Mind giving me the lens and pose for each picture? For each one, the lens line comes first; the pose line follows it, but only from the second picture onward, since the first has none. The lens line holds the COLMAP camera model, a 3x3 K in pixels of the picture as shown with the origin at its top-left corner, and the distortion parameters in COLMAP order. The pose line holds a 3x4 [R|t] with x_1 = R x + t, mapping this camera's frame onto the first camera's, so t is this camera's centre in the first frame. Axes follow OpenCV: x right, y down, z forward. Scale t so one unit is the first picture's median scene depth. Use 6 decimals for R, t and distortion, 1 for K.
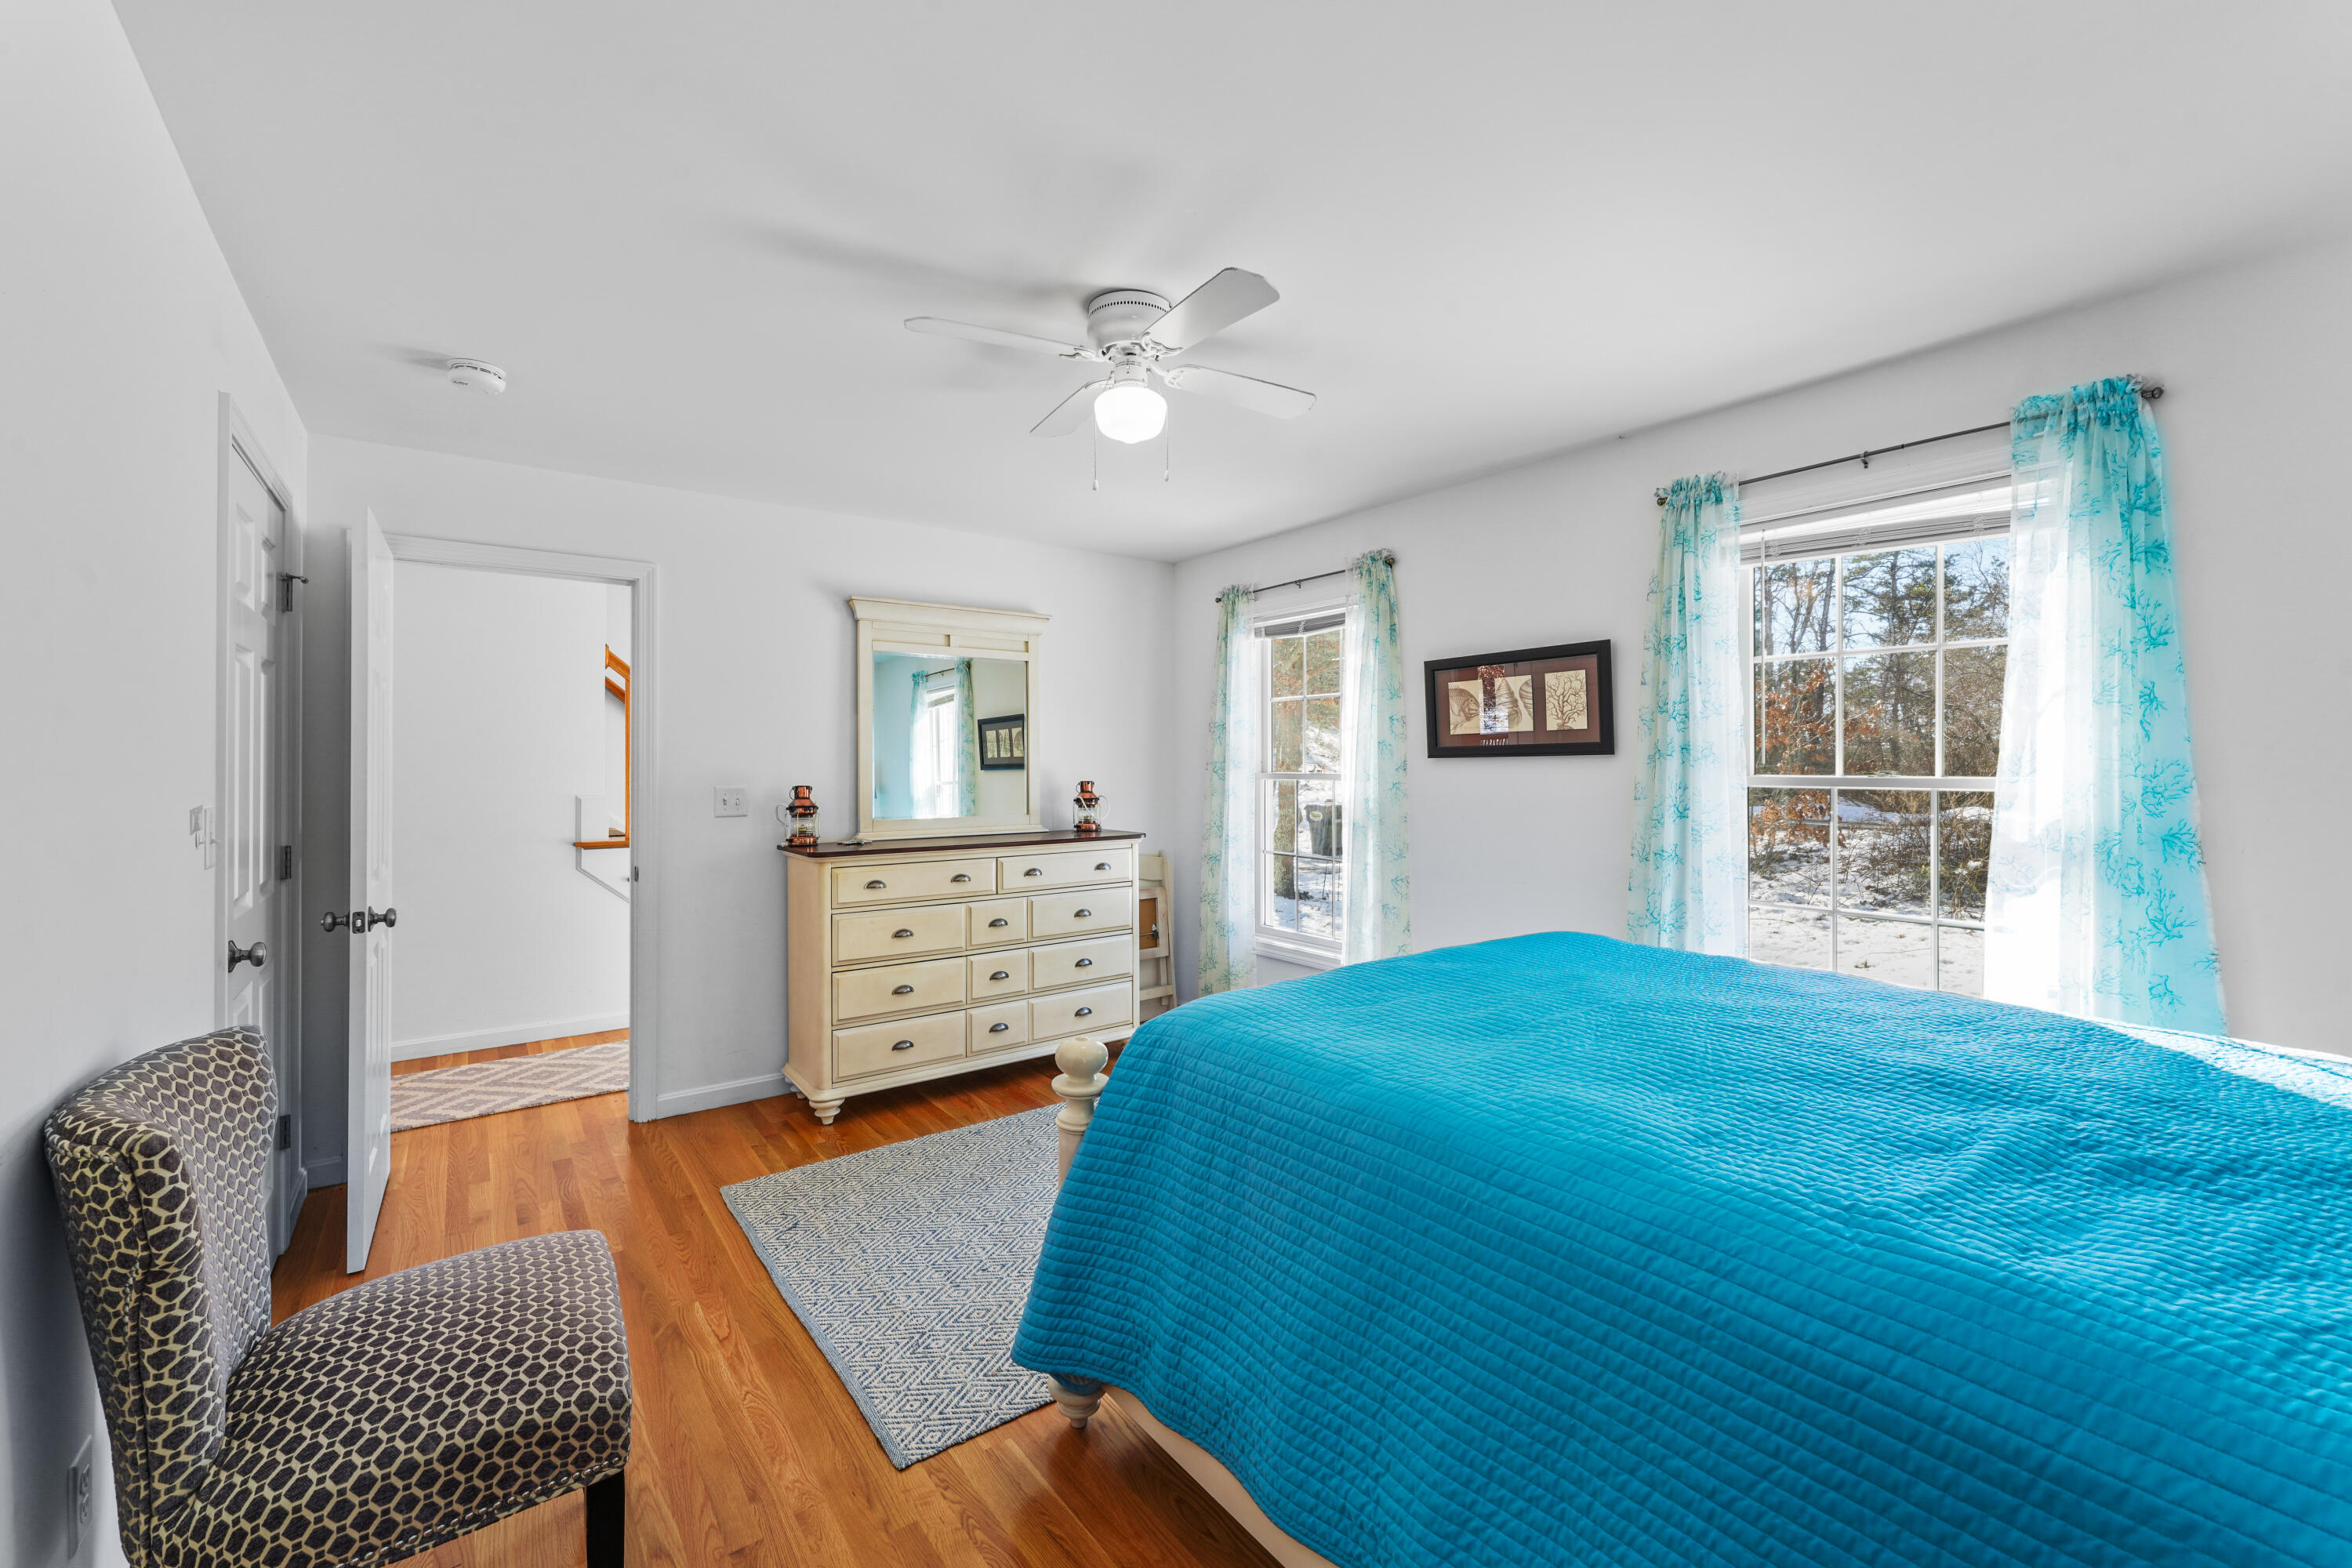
lens RADIAL K [[949.2, 0, 1175.4], [0, 949.2, 759.6], [0, 0, 1]] dist [0.000755, -0.000444]
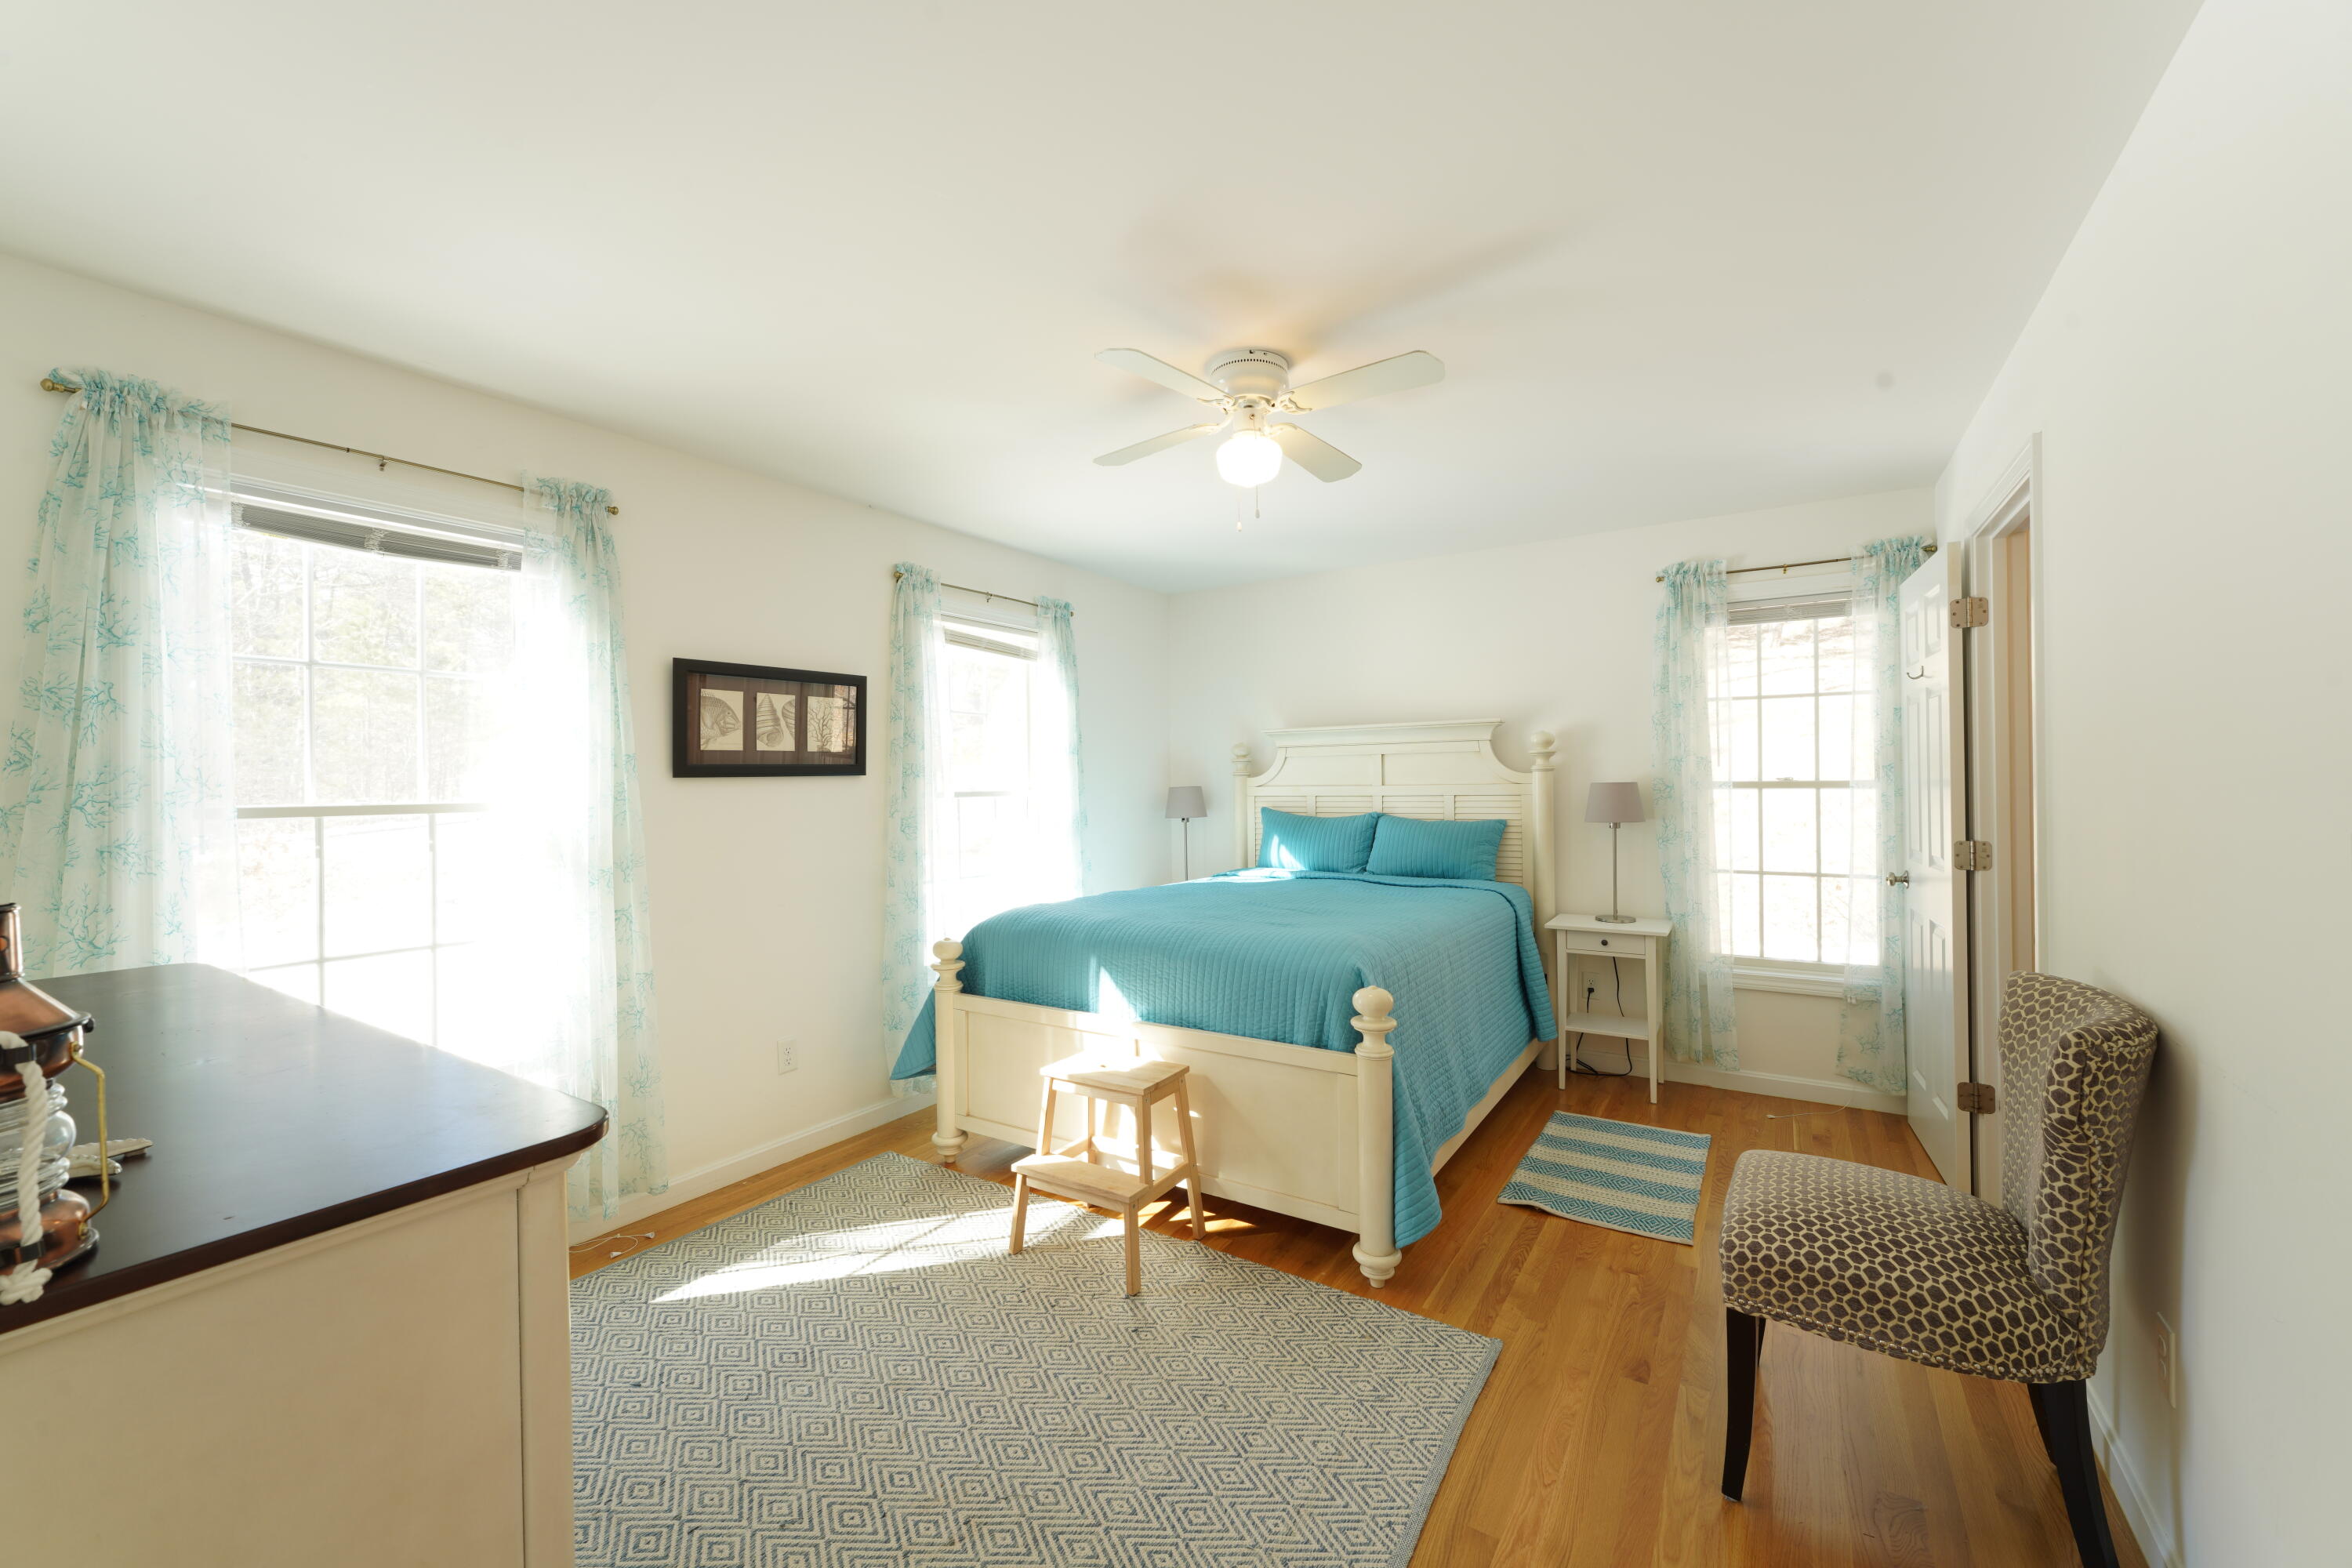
lens RADIAL K [[932.4, 0, 1163.7], [0, 932.4, 779.3], [0, 0, 1]] dist [0.000057, 0.000119]
pose [[-0.339196, 0.006639, 0.940692, -0.728828], [0.007498, 0.999962, -0.004354, 0.007535], [-0.940686, 0.005576, -0.339233, 1.029814]]
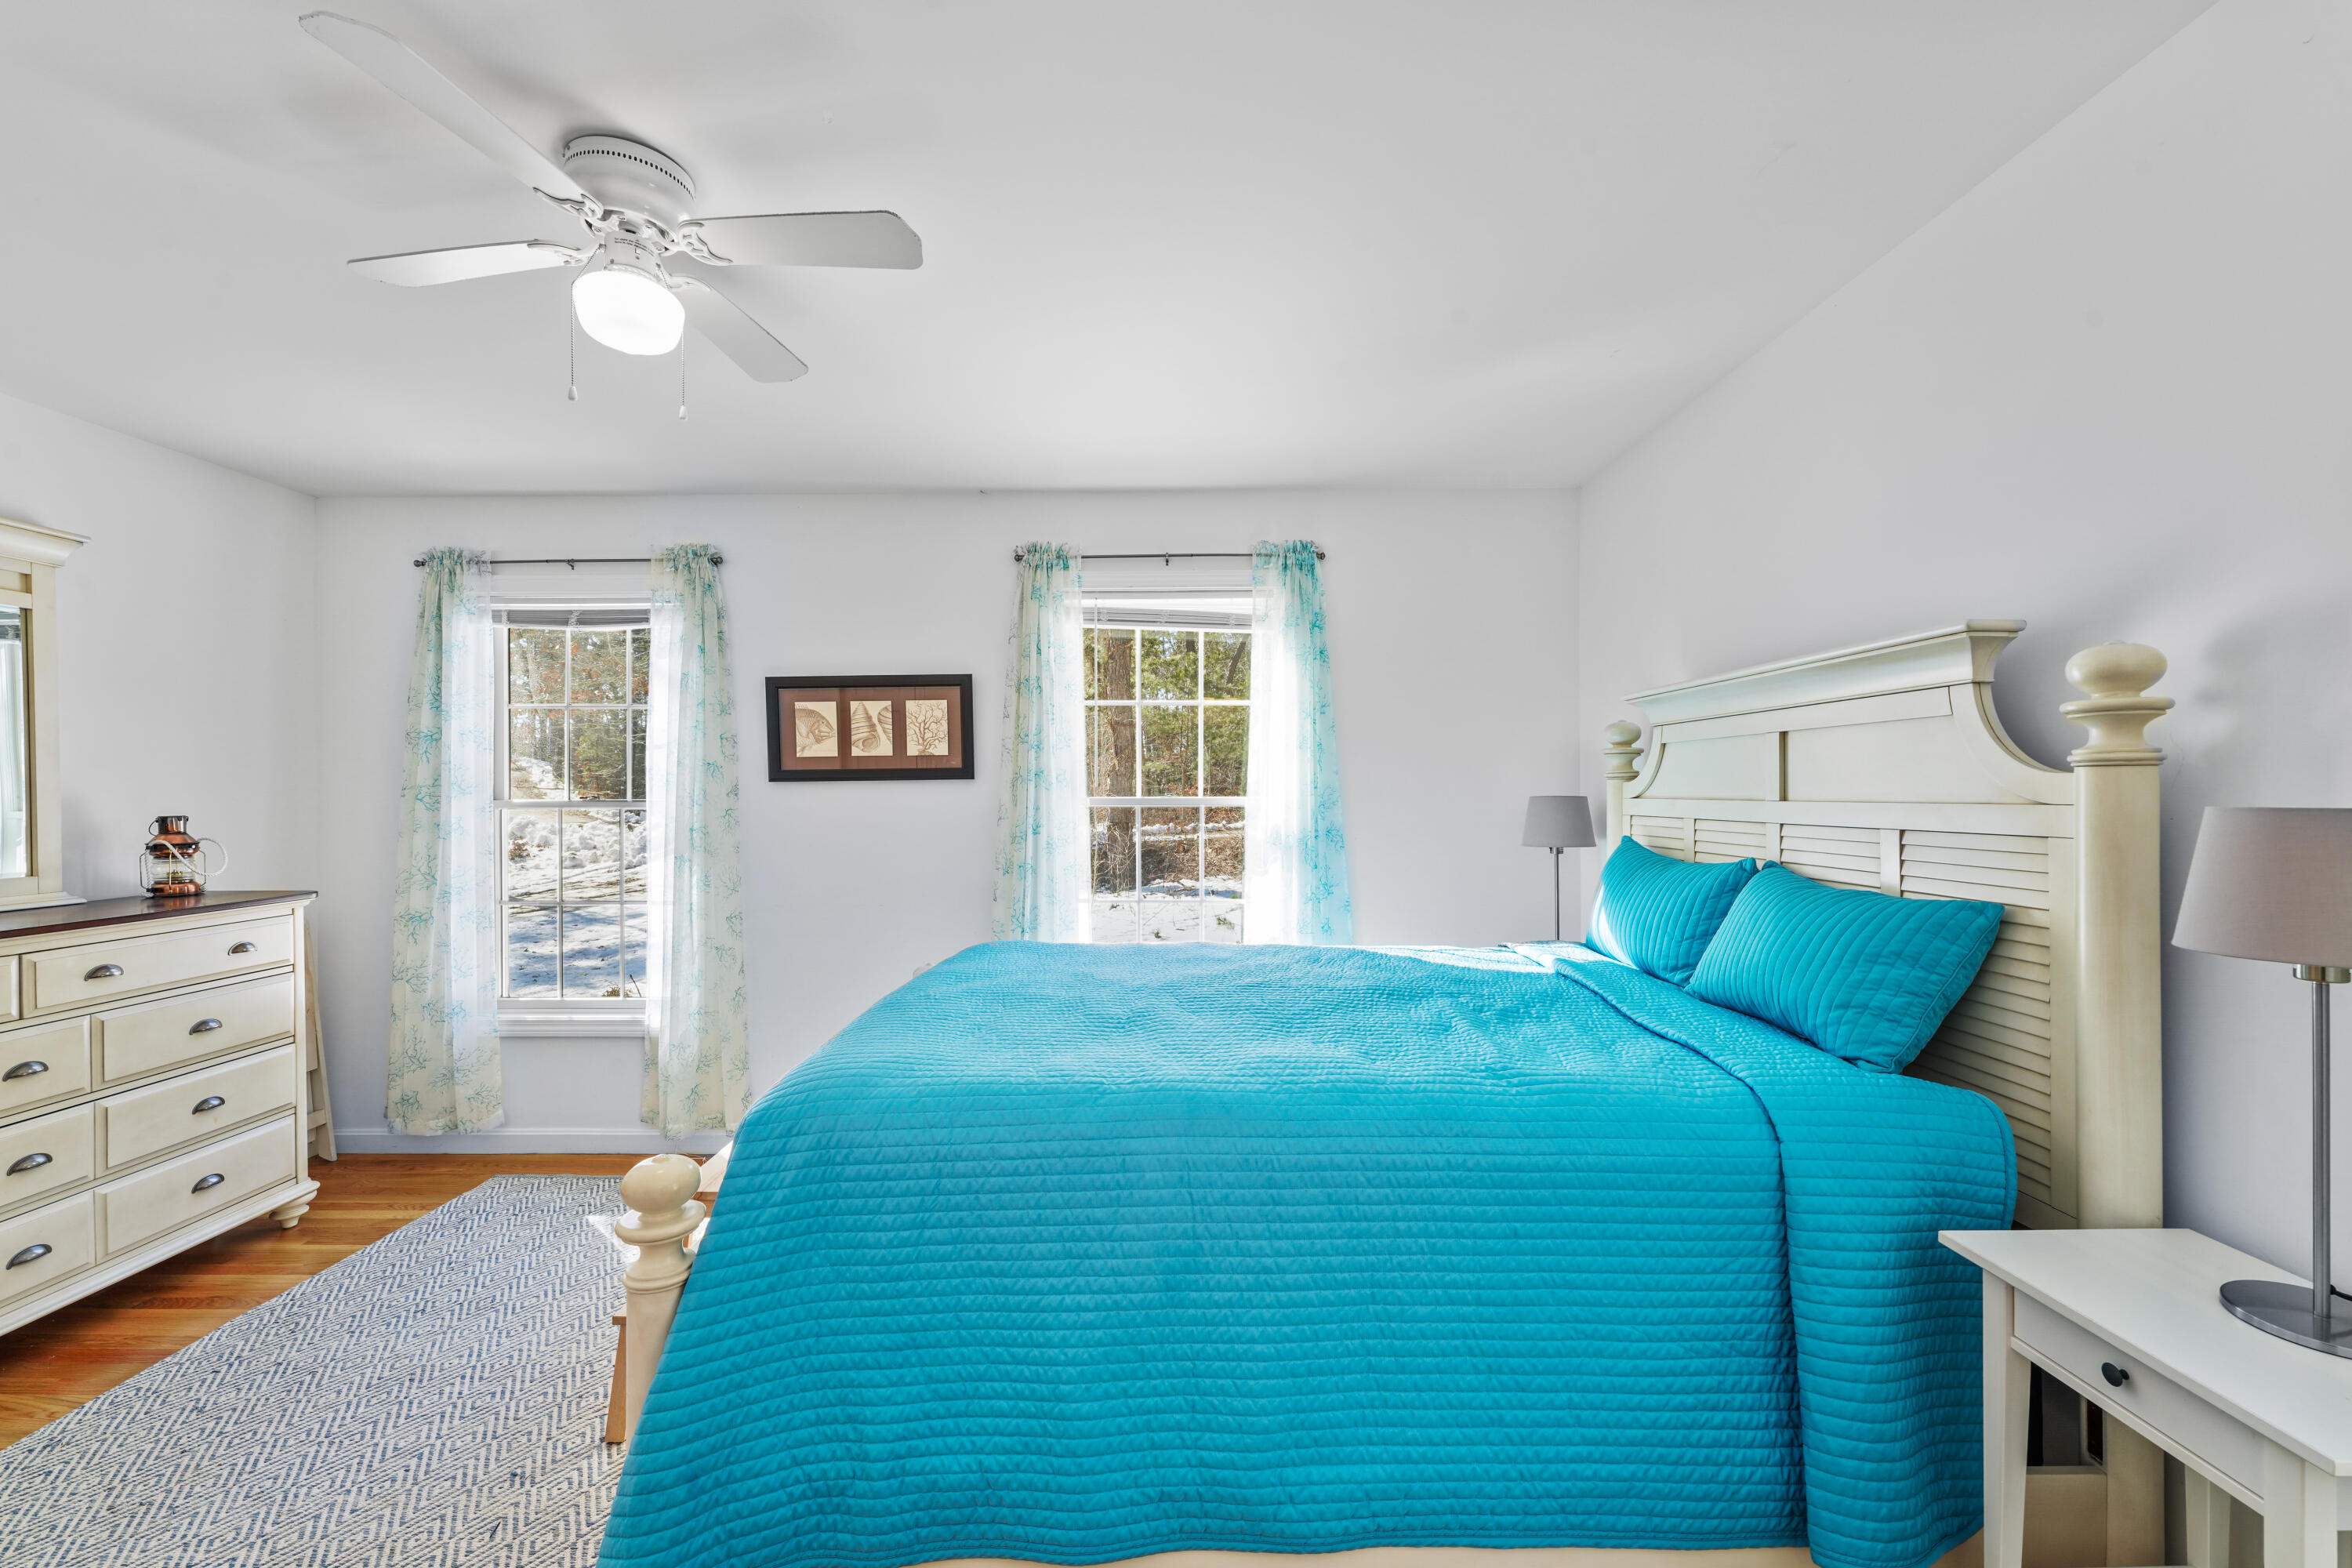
lens RADIAL K [[953.3, 0, 1155.0], [0, 953.3, 793.5], [0, 0, 1]] dist [0.000350, 0.000135]
pose [[0.612548, -0.003435, 0.790426, -0.278757], [-0.001956, 0.999981, 0.005862, 0.004401], [-0.790431, -0.005136, 0.612529, 0.156490]]
